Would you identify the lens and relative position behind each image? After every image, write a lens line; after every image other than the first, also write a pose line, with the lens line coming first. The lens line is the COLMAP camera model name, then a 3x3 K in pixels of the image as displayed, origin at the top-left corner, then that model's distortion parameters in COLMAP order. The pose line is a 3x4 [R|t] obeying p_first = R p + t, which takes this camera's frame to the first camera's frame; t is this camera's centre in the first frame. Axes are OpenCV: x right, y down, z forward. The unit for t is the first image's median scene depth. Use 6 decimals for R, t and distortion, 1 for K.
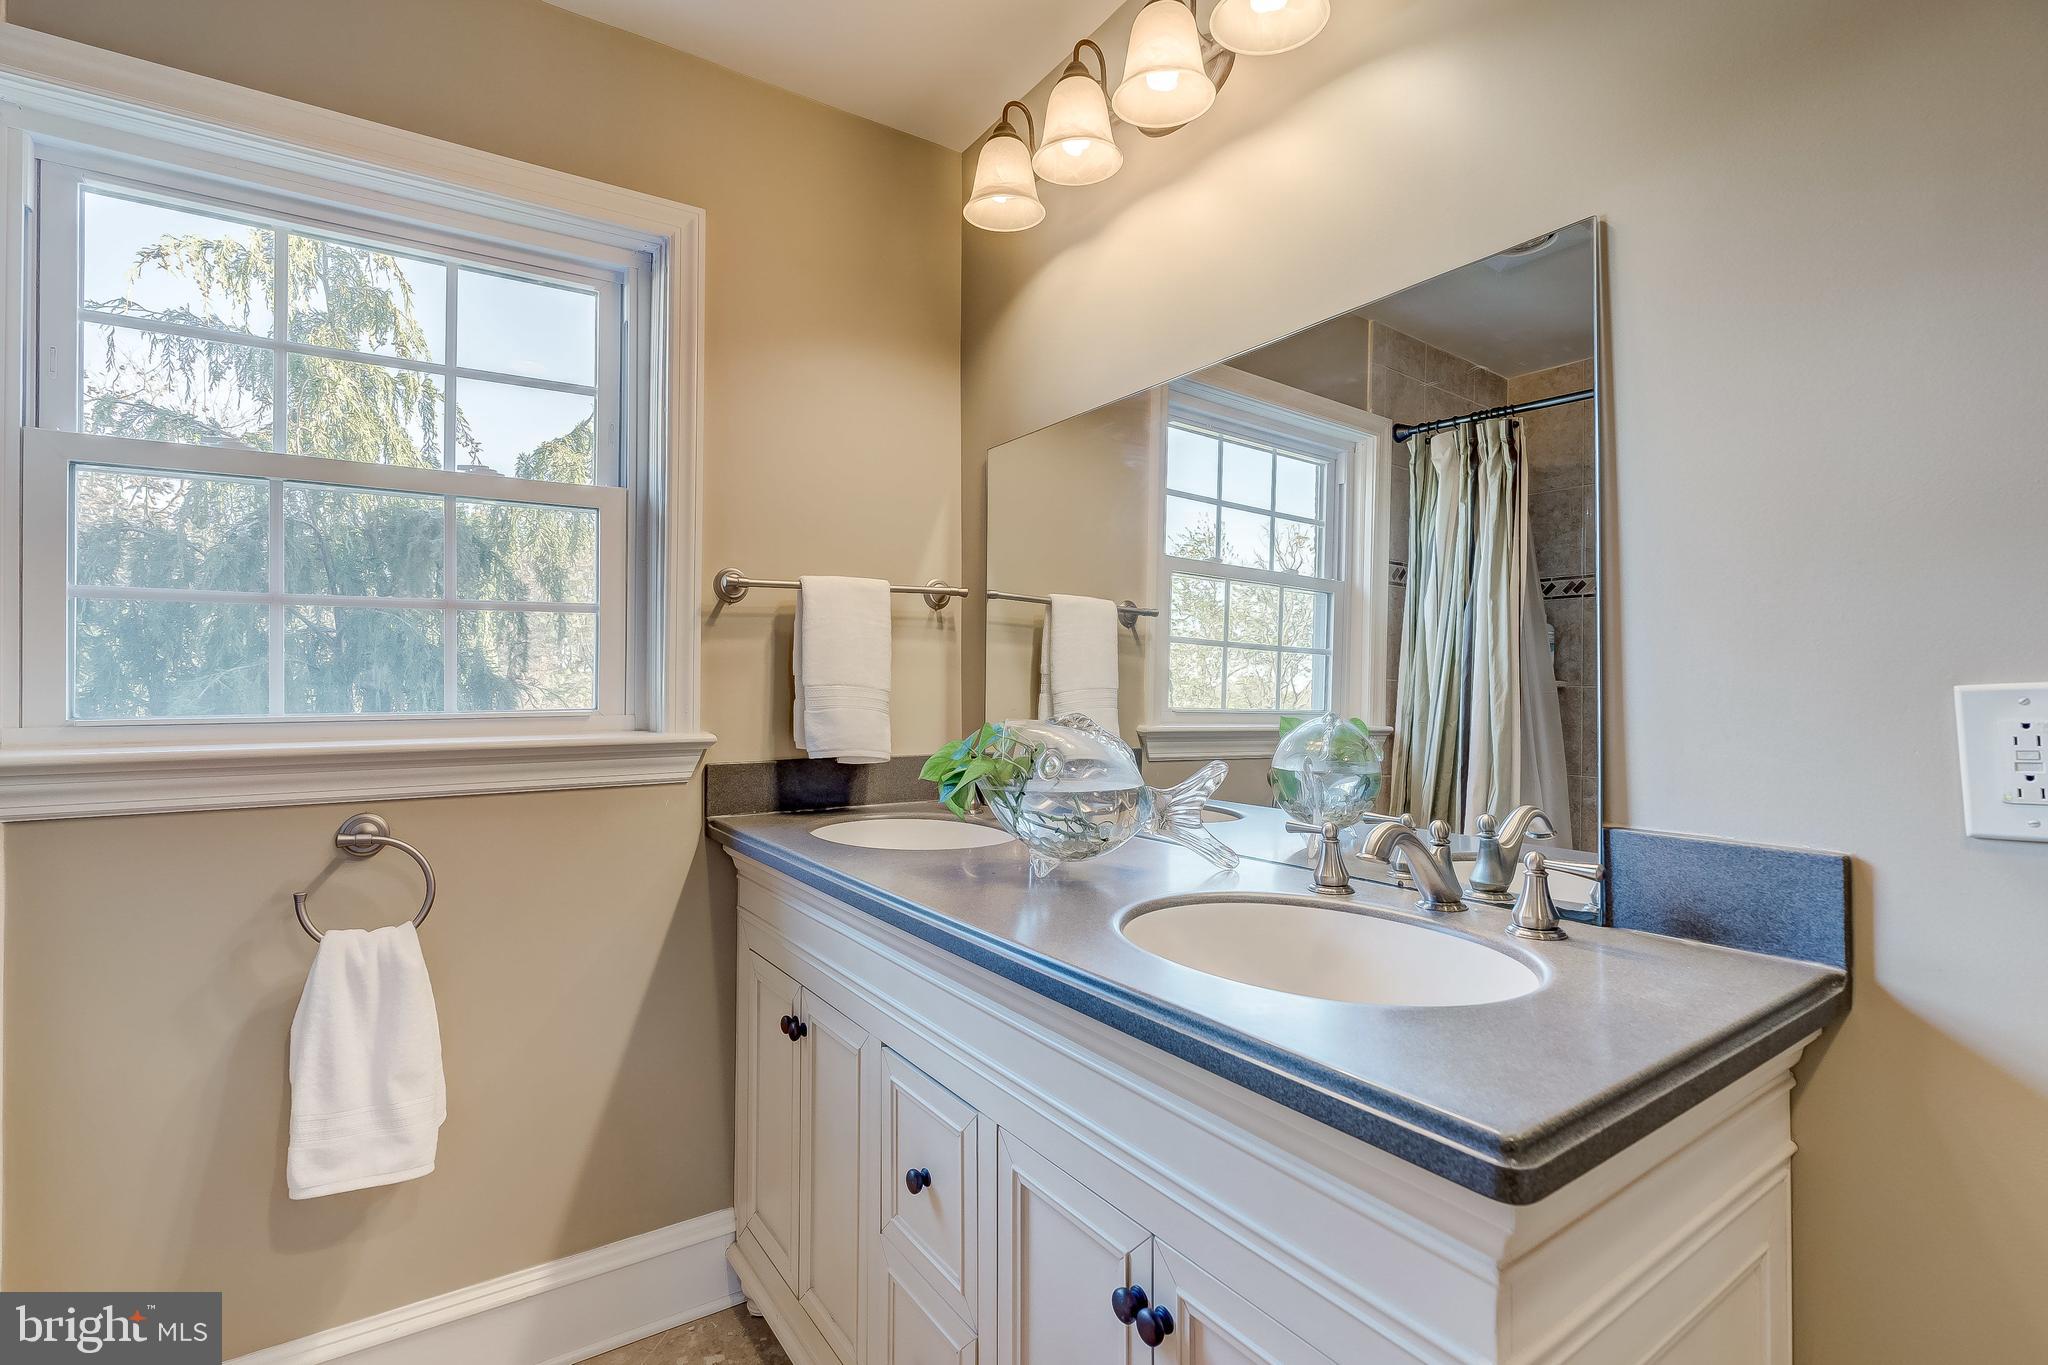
lens RADIAL K [[936.5, 0, 1016.9], [0, 936.5, 679.9], [0, 0, 1]] dist [-0.001185, 0.000702]
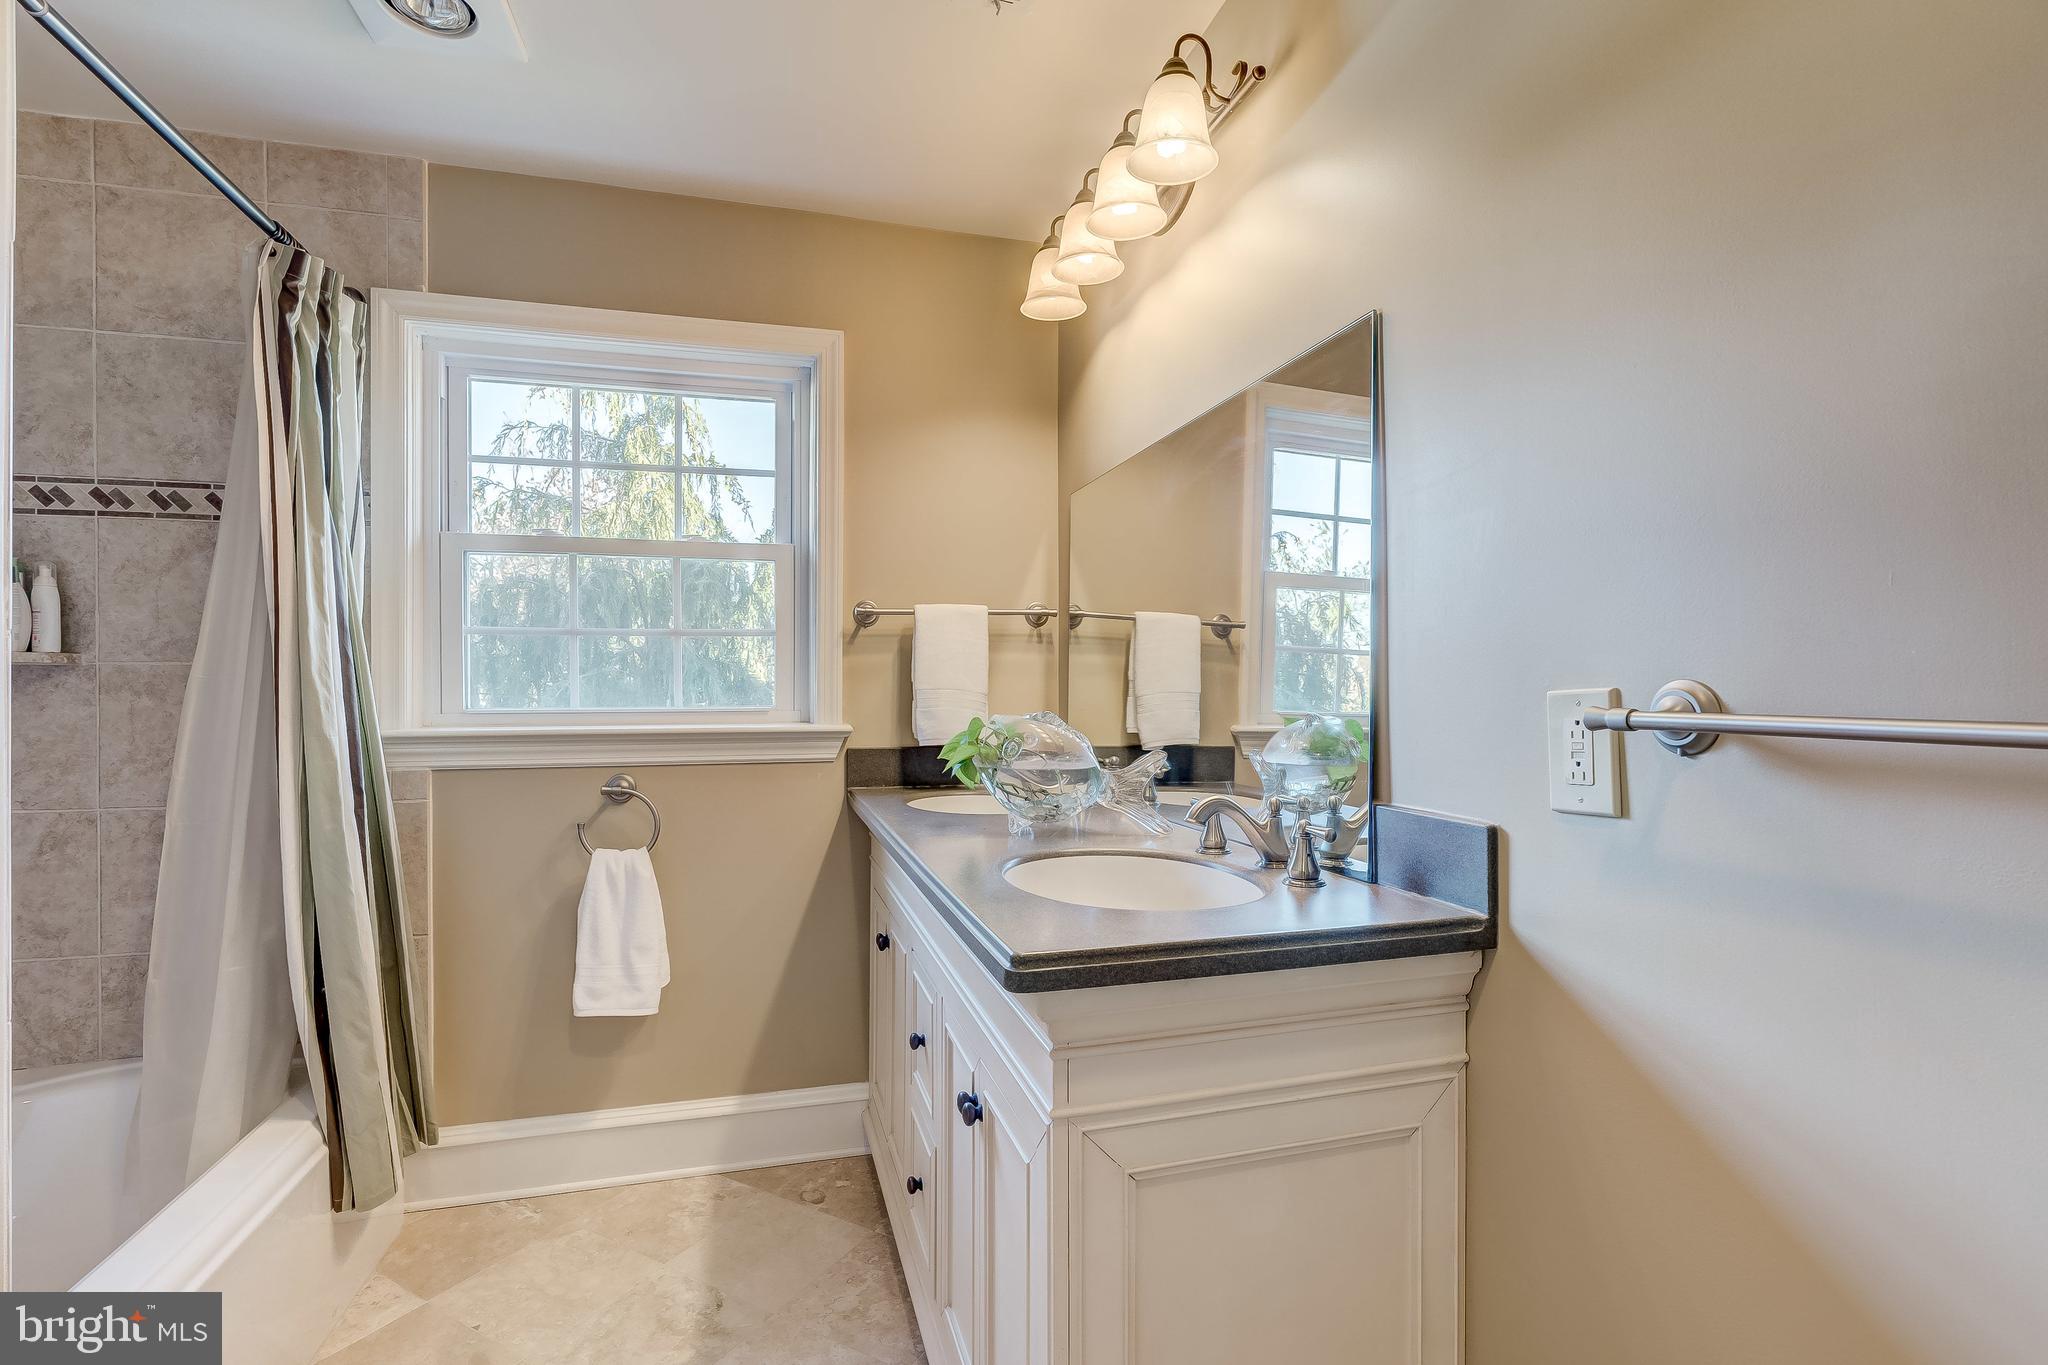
lens RADIAL K [[931.1, 0, 1023.7], [0, 931.1, 698.9], [0, 0, 1]] dist [-0.000236, 0.000105]
pose [[0.949727, 0.004886, -0.313040, 0.323008], [-0.000006, 0.999879, 0.015586, -0.001131], [0.313078, -0.014801, 0.949612, -0.181580]]
